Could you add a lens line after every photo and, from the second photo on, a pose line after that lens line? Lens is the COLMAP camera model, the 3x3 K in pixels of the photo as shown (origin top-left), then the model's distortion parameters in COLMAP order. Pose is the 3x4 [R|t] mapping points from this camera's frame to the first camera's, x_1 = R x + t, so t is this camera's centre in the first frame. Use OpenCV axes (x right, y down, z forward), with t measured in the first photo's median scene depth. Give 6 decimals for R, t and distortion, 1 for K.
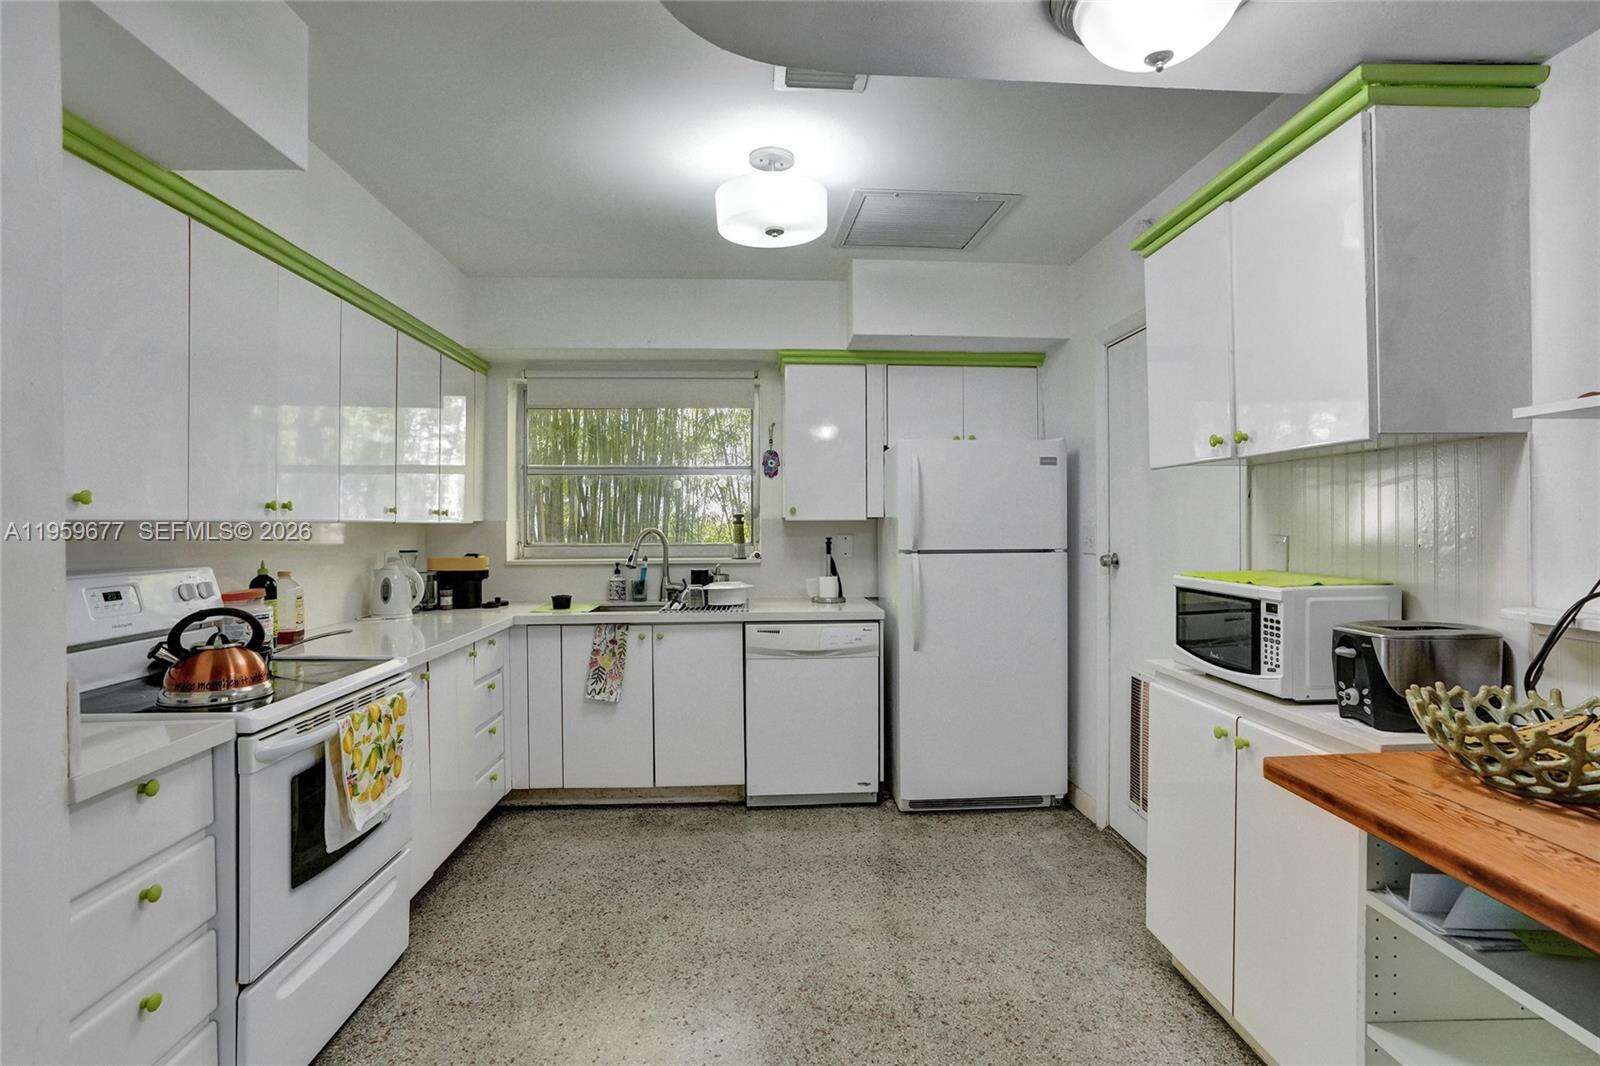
lens RADIAL K [[790.1, 0, 796.2], [0, 790.1, 528.8], [0, 0, 1]] dist [-0.045097, 0.033150]
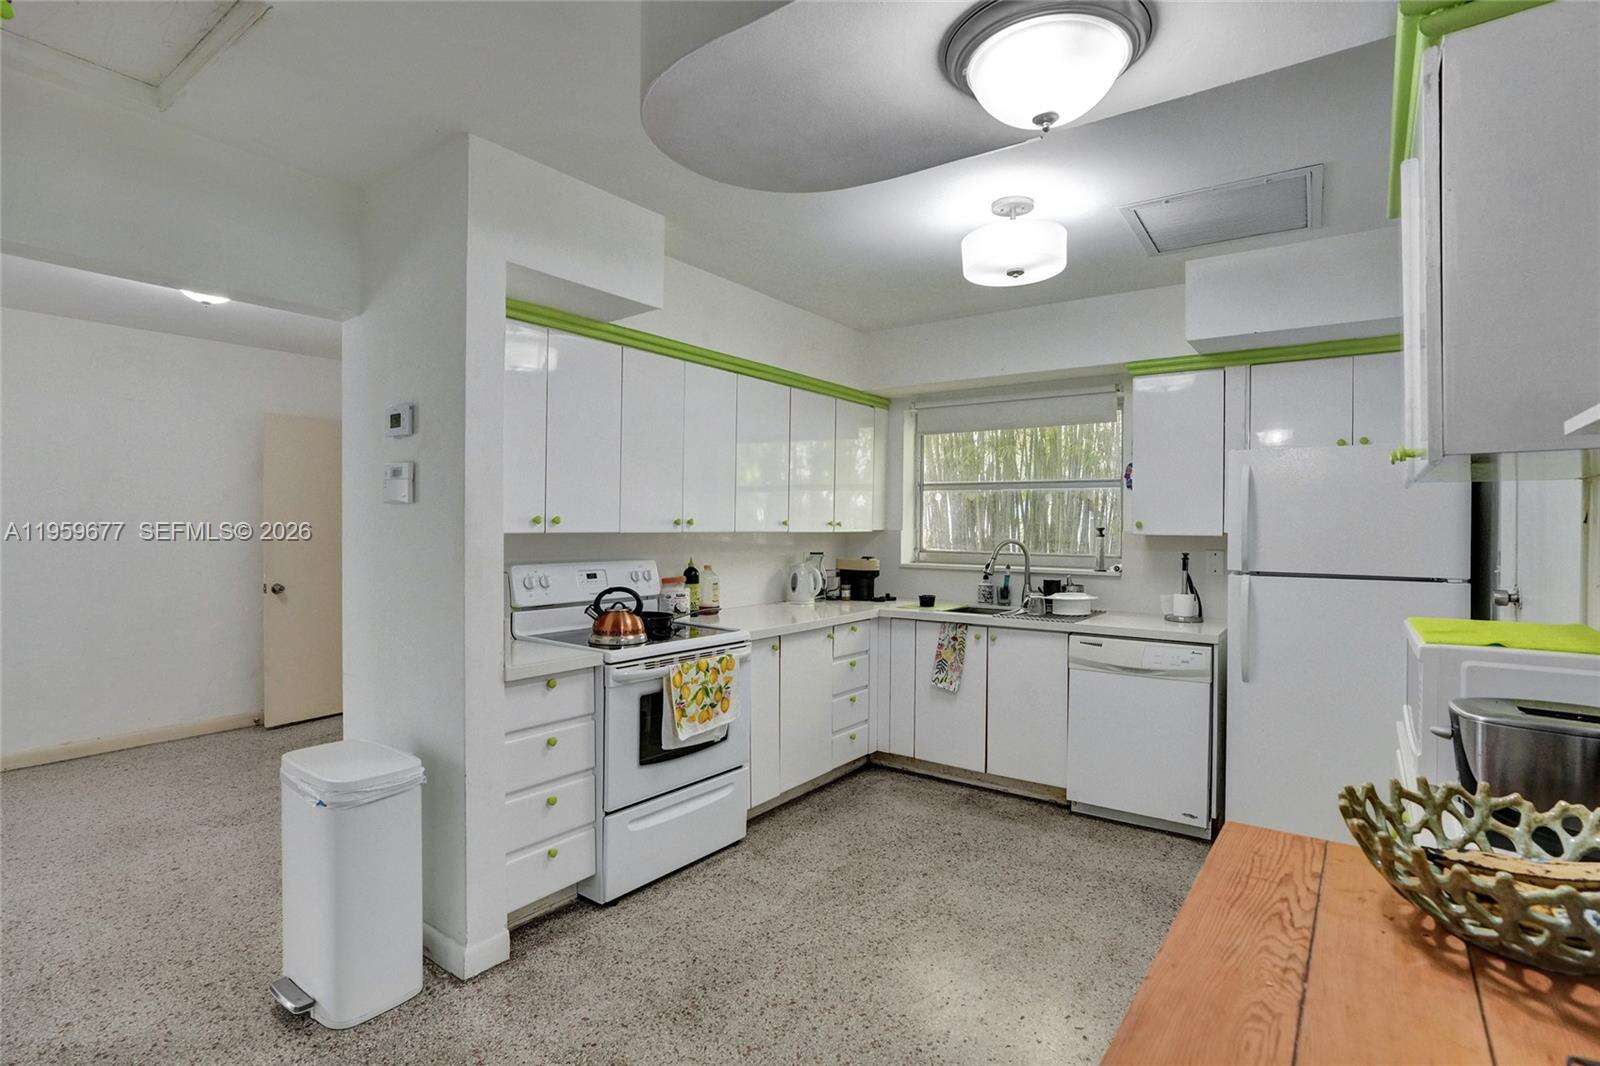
lens RADIAL K [[770.3, 0, 800.0], [0, 770.3, 533.0], [0, 0, 1]] dist [-0.038858, 0.016153]
pose [[0.771983, 0.017853, -0.635392, 0.300412], [-0.014964, 0.999839, 0.009911, -0.017362], [0.635467, 0.001857, 0.772126, -0.003252]]
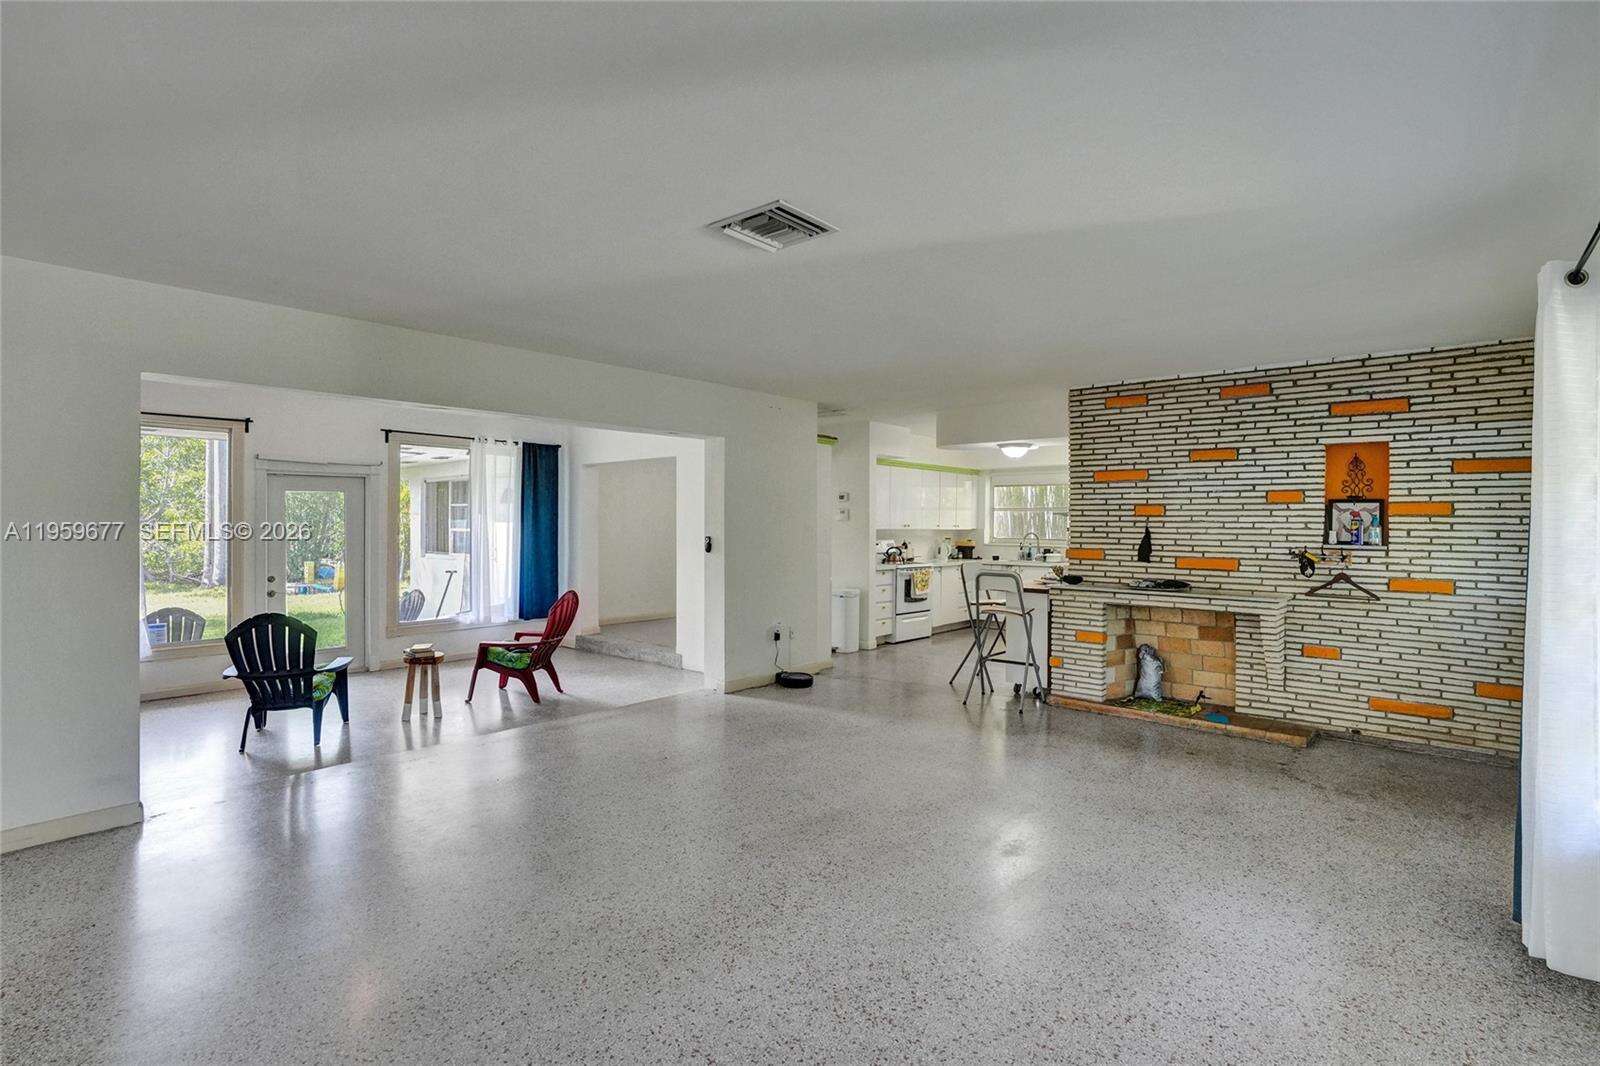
lens RADIAL K [[770.3, 0, 800.0], [0, 770.3, 533.0], [0, 0, 1]] dist [-0.038858, 0.016153]
pose [[0.712864, 0.014354, -0.701155, 1.208457], [-0.011587, 0.999895, 0.008690, -0.012479], [0.701206, 0.001930, 0.712956, -1.555178]]
